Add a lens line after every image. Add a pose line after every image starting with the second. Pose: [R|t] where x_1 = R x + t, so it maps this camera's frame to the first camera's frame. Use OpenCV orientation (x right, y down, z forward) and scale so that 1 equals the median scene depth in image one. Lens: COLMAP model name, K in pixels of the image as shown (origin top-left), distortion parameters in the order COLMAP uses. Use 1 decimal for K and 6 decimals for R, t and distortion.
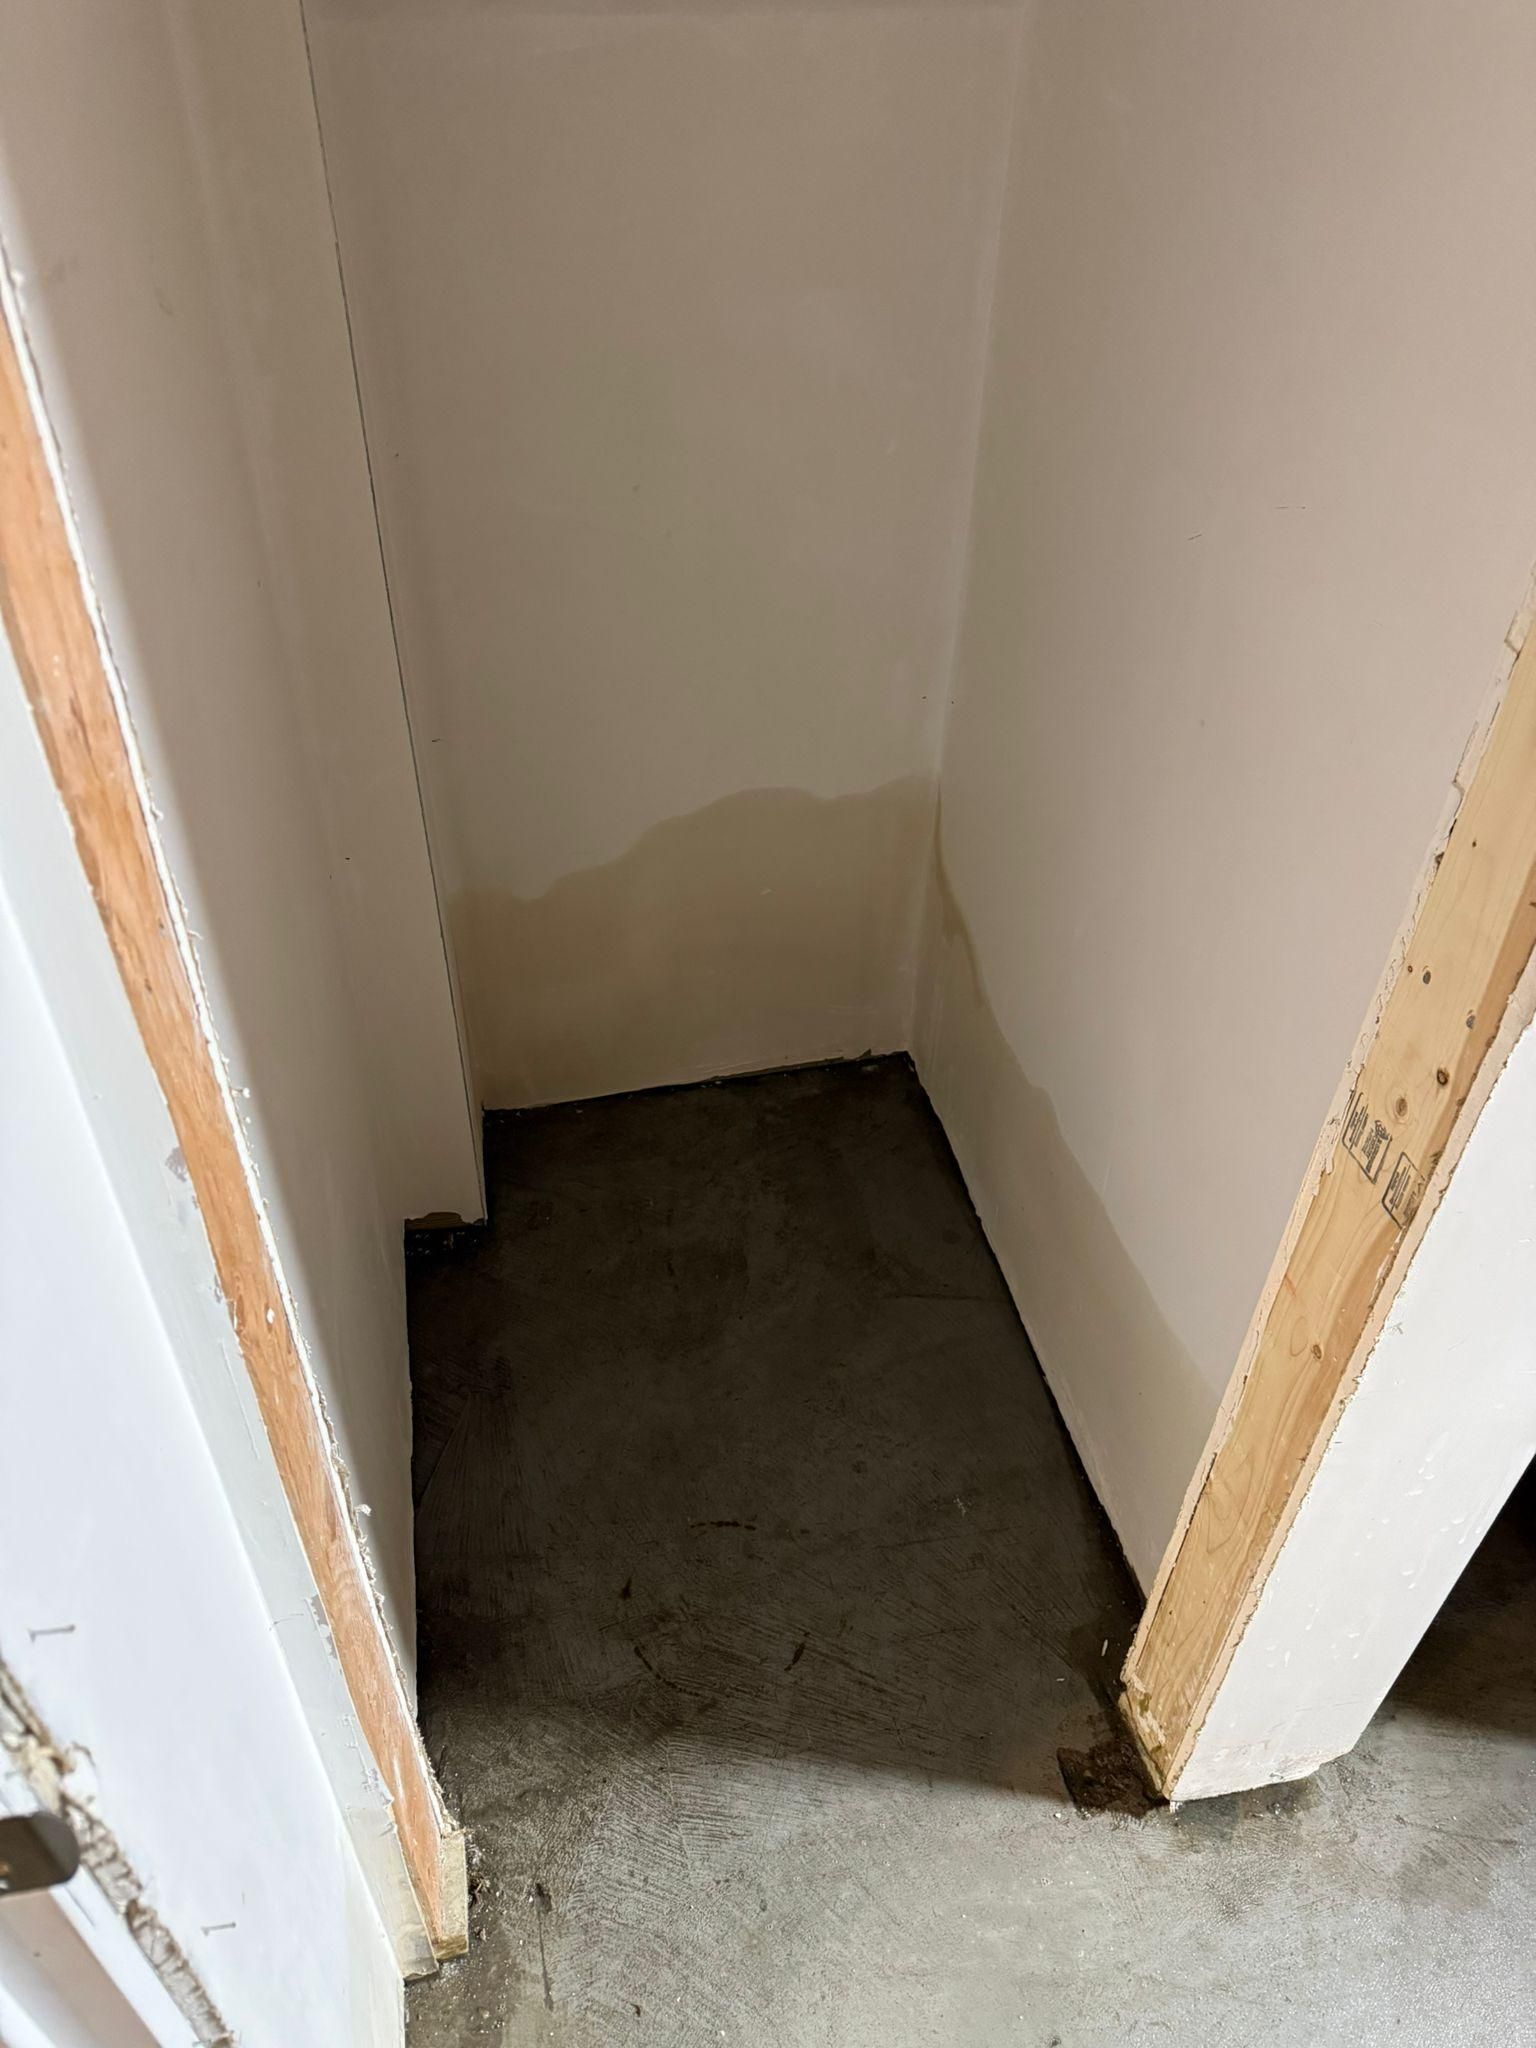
lens RADIAL K [[1512.9, 0, 772.5], [0, 1512.9, 1024.2], [0, 0, 1]] dist [-0.005234, 0.000045]
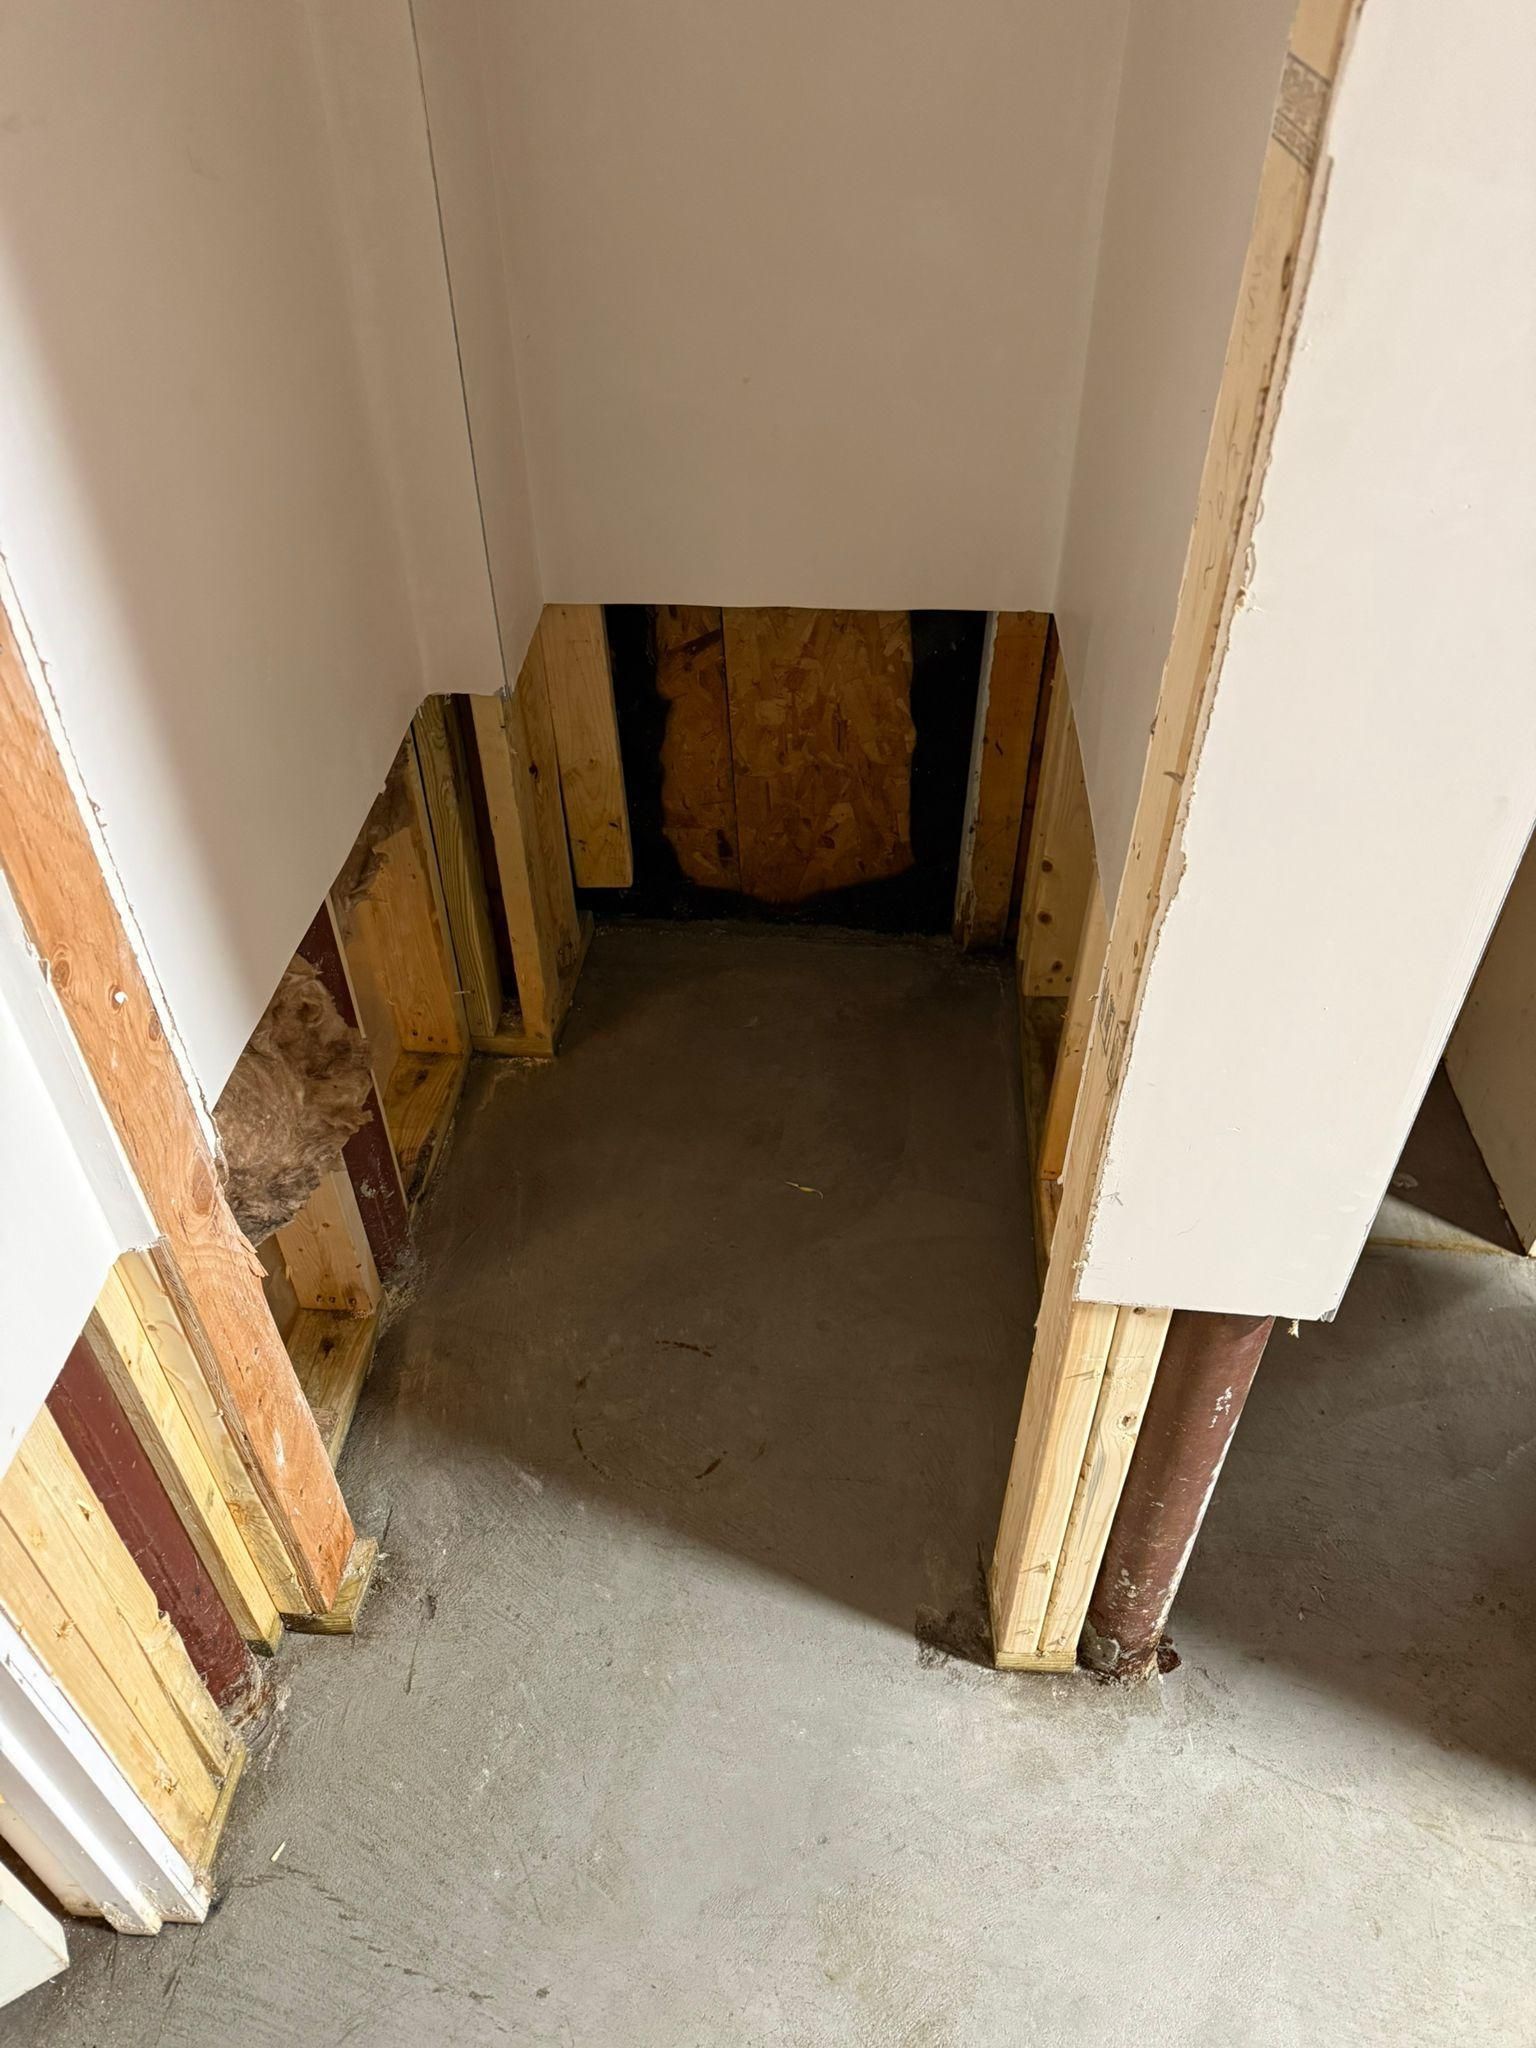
lens RADIAL K [[1512.9, 0, 772.5], [0, 1512.9, 1024.2], [0, 0, 1]] dist [-0.005234, 0.000045]
pose [[0.961361, 0.155531, -0.227145, 0.286537], [-0.148155, 0.987736, 0.049278, 0.046535], [0.232024, -0.013721, 0.972613, -0.048001]]
